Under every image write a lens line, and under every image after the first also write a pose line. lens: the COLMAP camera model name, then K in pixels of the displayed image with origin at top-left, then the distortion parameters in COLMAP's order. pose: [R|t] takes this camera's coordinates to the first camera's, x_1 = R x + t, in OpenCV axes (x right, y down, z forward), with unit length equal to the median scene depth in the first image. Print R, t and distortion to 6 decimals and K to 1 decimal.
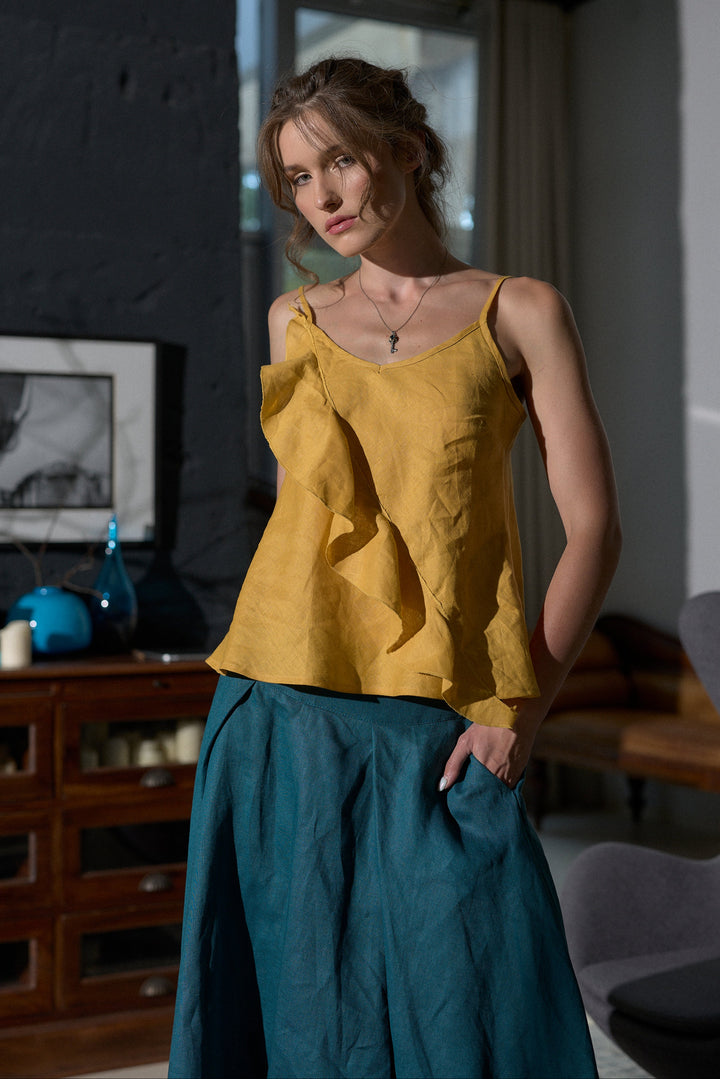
lens RADIAL K [[1648.2, 0, 361.3], [0, 1648.2, 524.5], [0, 0, 1]] dist [0.002103, 0.055477]
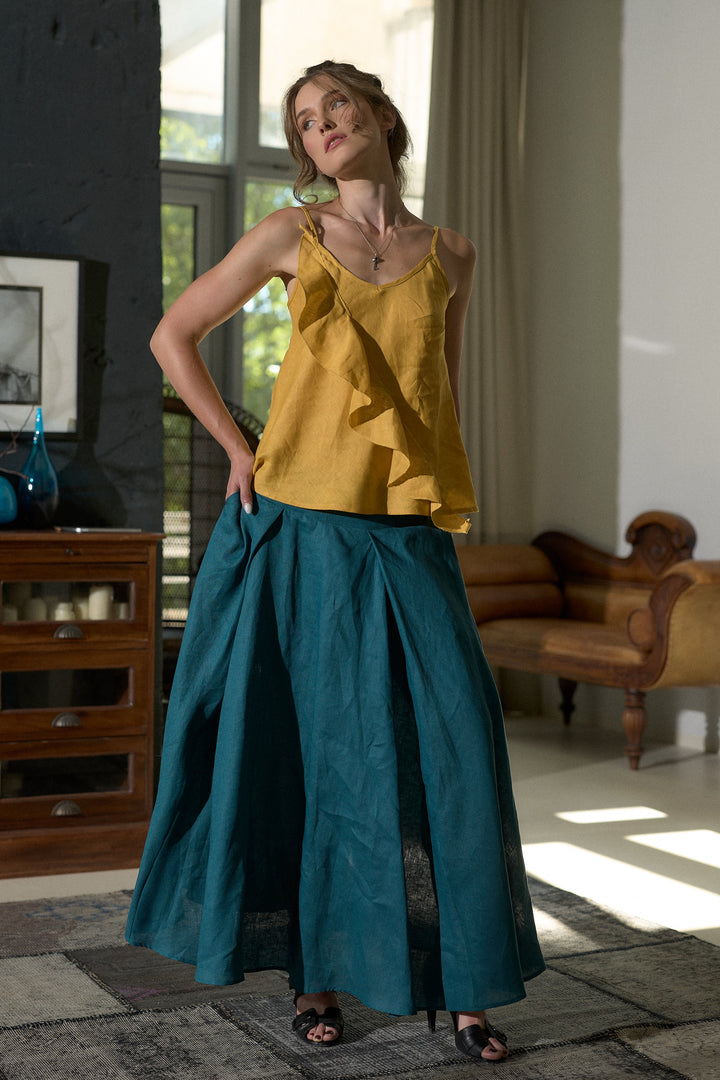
lens RADIAL K [[1739.0, 0, 353.8], [0, 1739.0, 521.7], [0, 0, 1]] dist [0.012082, -0.004576]
pose [[0.999298, 0.015756, -0.034000, 0.111456], [-0.014946, 0.999602, 0.023942, 0.040500], [0.034364, -0.023417, 0.999135, -0.208069]]
